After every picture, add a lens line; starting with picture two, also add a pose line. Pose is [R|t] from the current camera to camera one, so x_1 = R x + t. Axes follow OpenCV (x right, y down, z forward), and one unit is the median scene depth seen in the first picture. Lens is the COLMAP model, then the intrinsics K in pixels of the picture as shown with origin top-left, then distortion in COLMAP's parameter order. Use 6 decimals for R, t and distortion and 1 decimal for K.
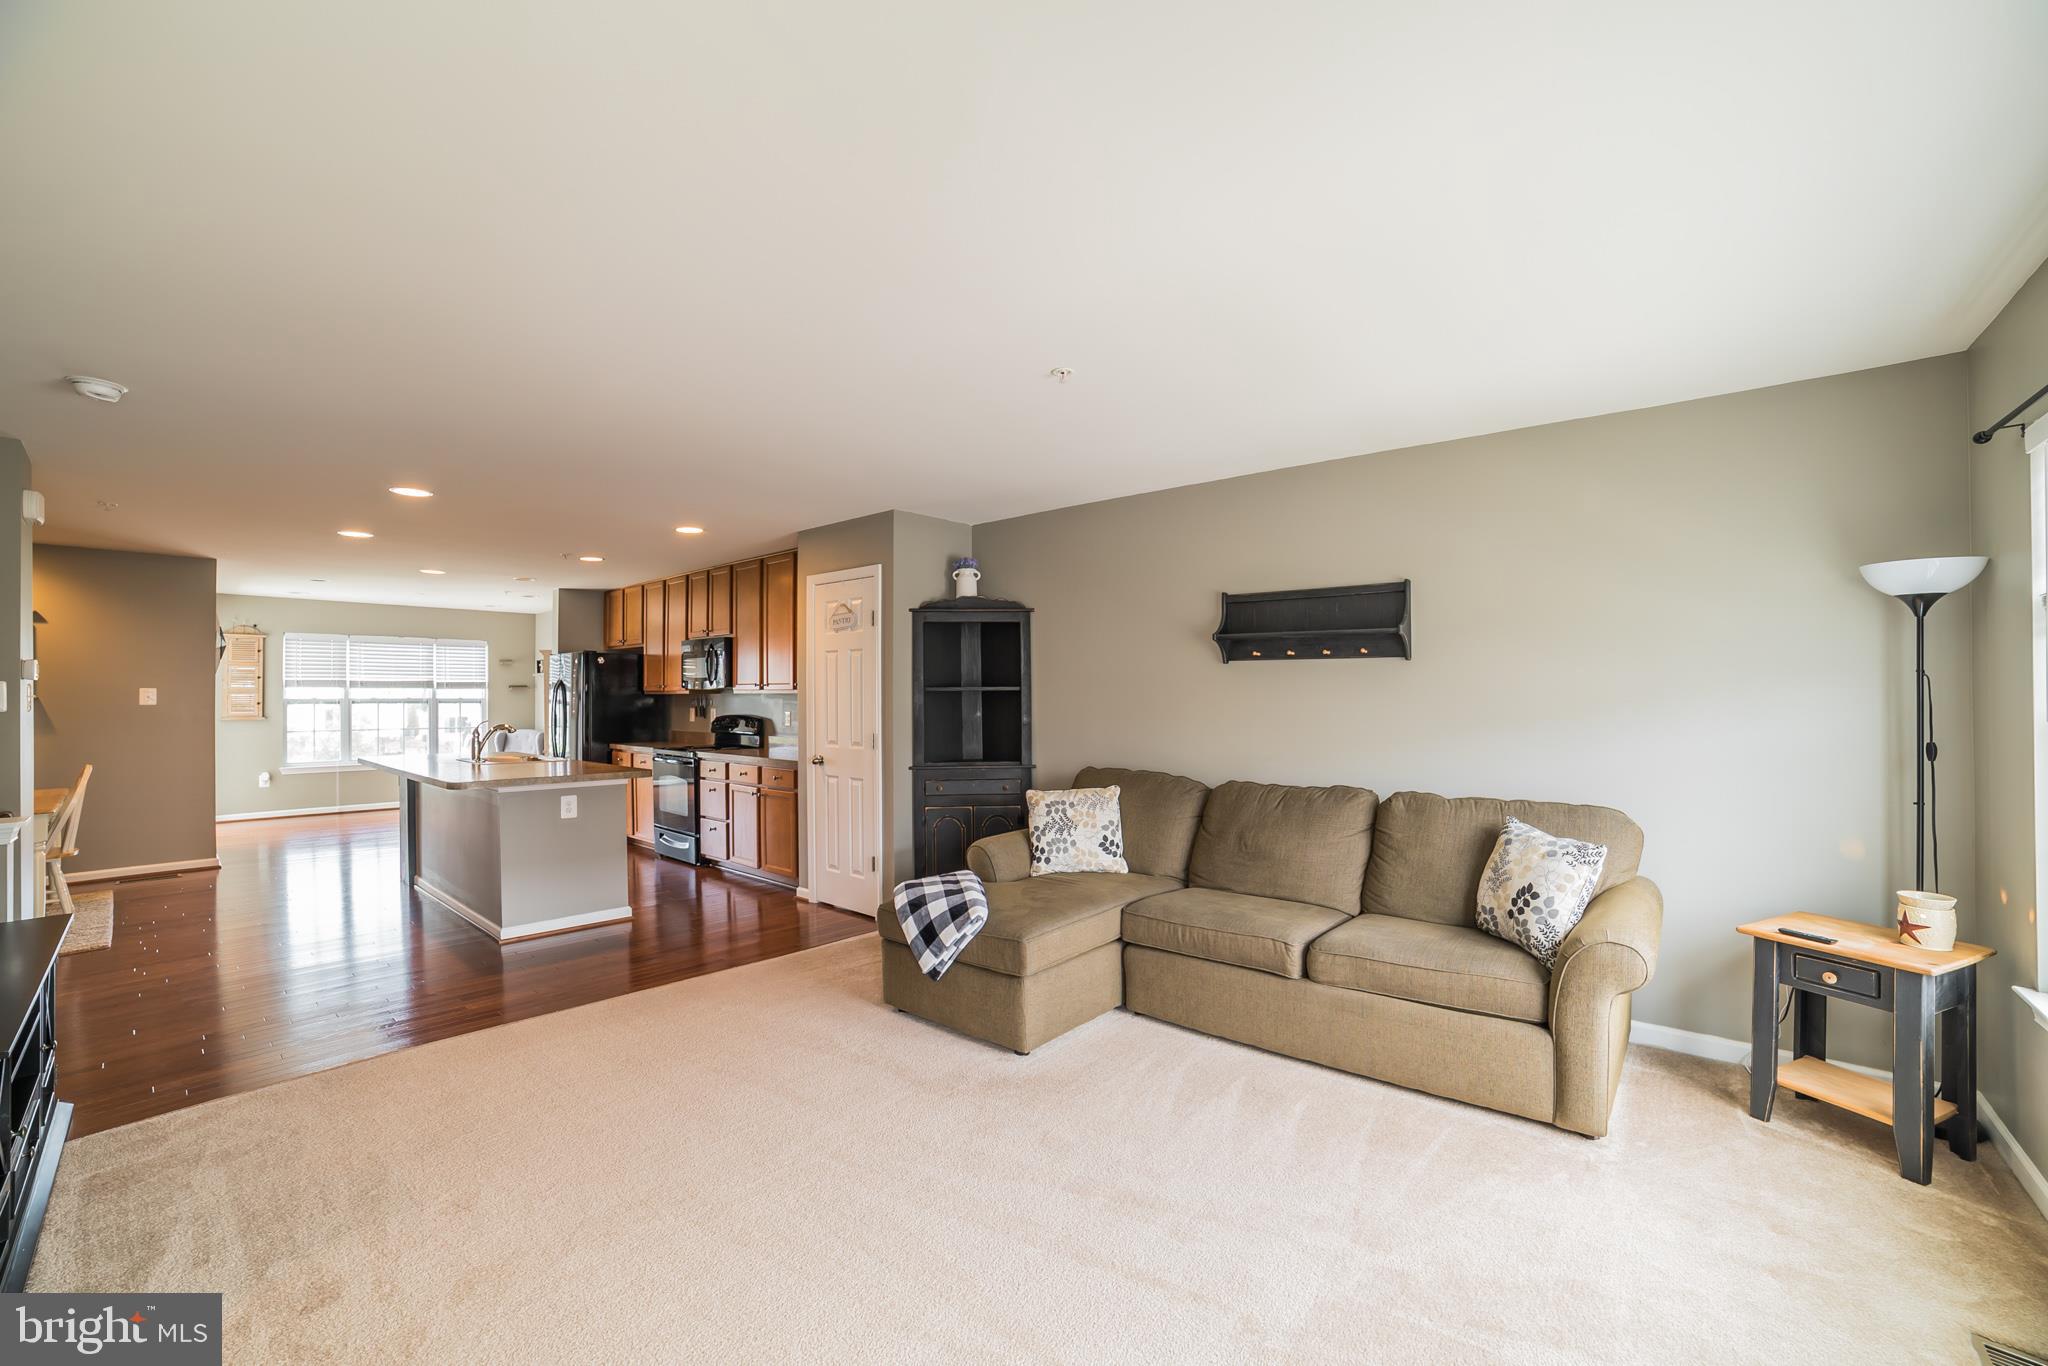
lens RADIAL K [[828.7, 0, 975.6], [0, 828.7, 685.8], [0, 0, 1]] dist [-0.041537, 0.027016]
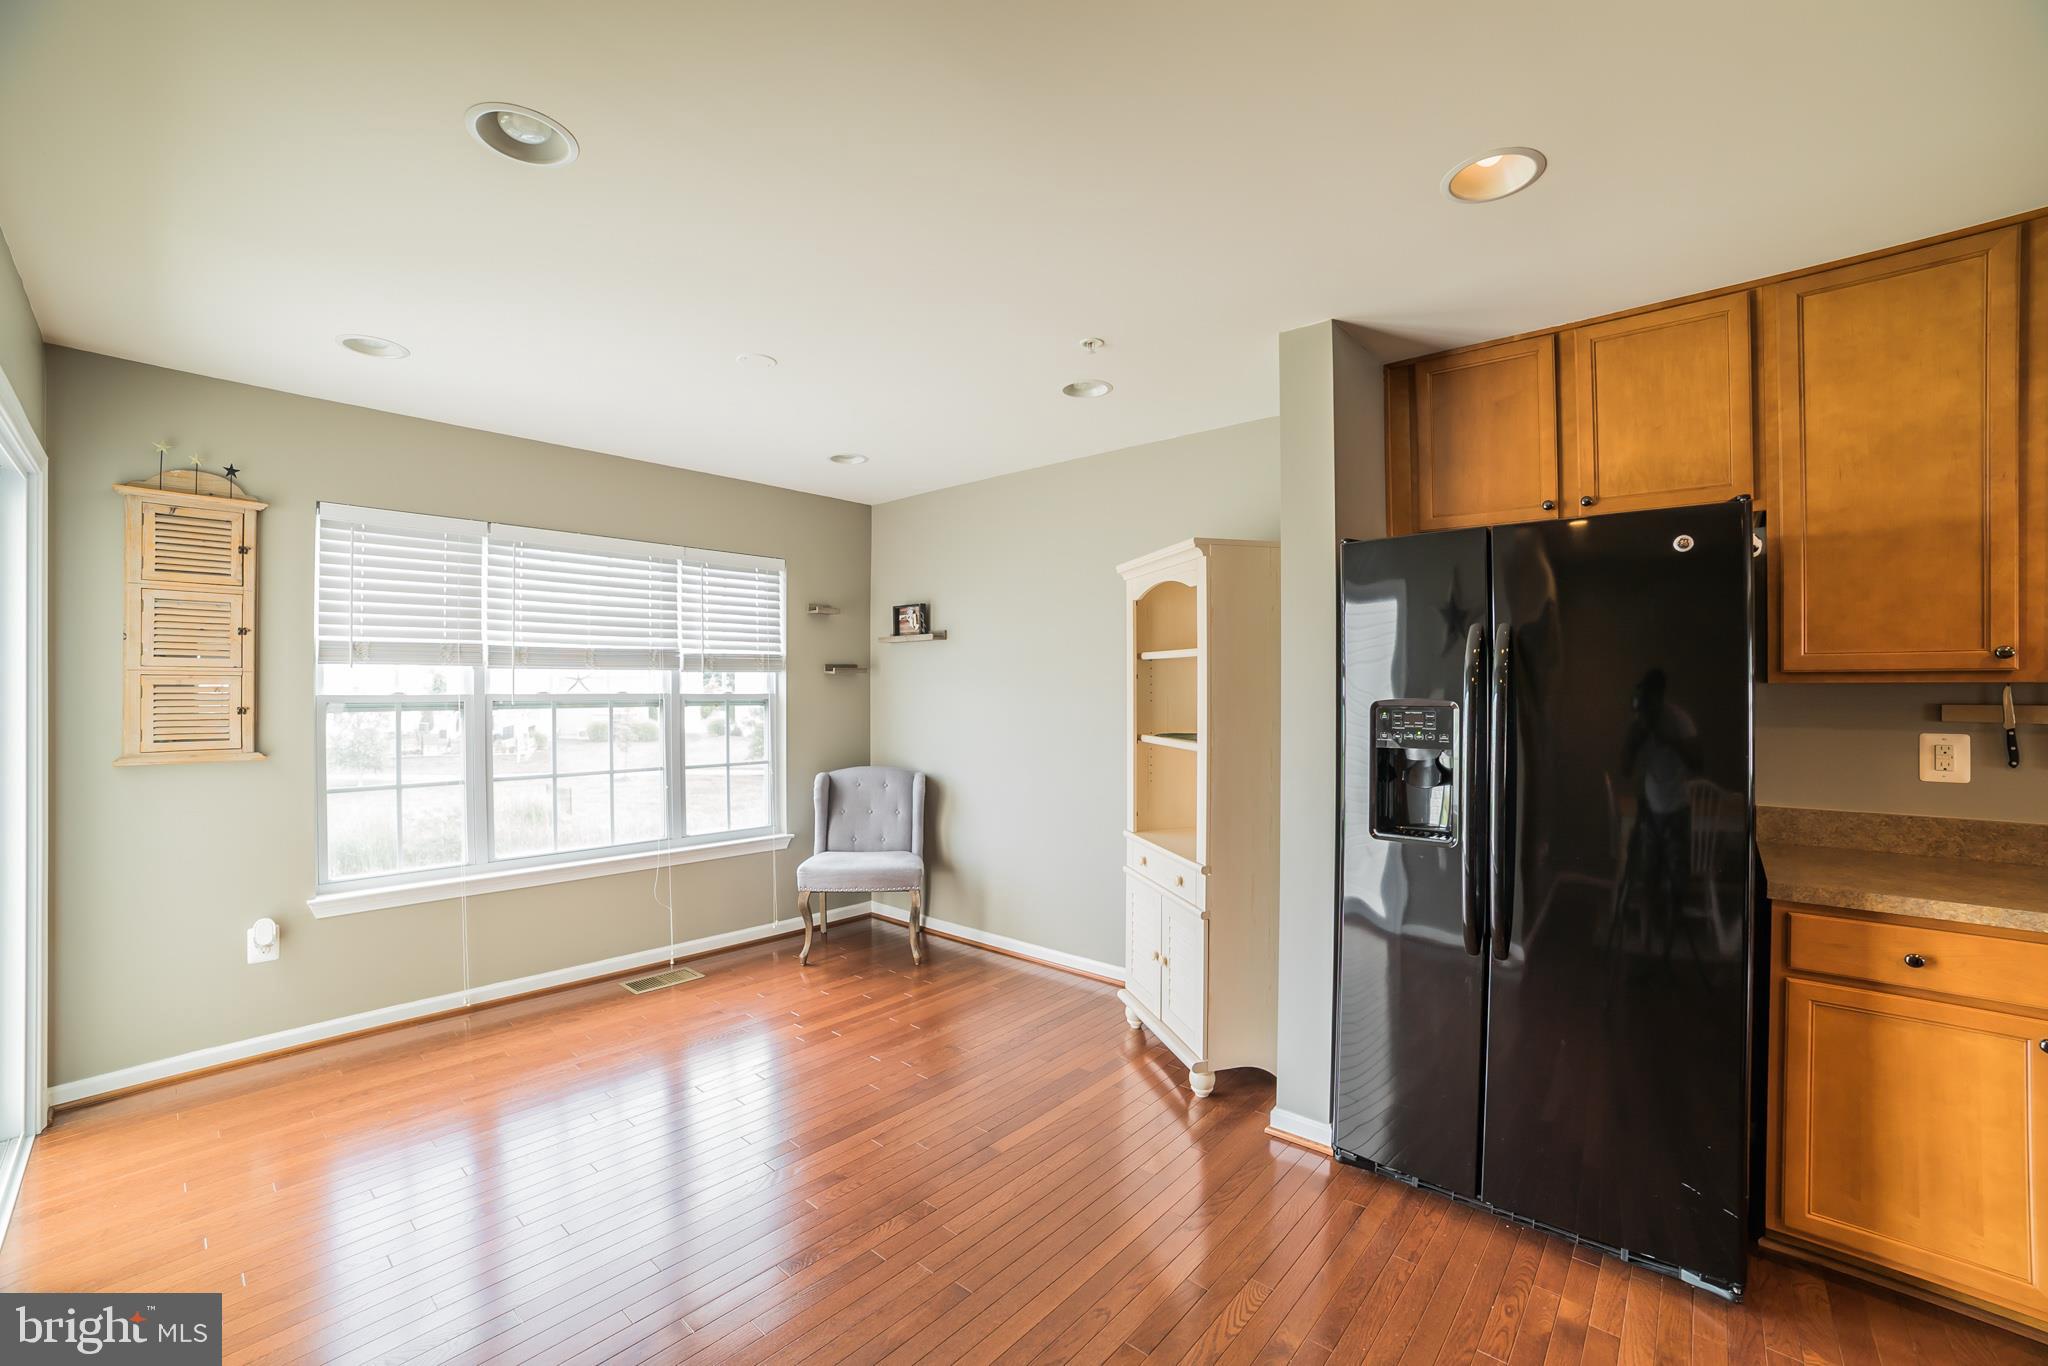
lens RADIAL K [[839.4, 0, 1029.4], [0, 839.4, 683.2], [0, 0, 1]] dist [-0.078921, 0.027764]
pose [[0.999761, 0.003946, 0.021520, -3.052894], [-0.004123, 0.999958, 0.008212, 0.036954], [-0.021486, -0.008299, 0.999735, 3.605295]]
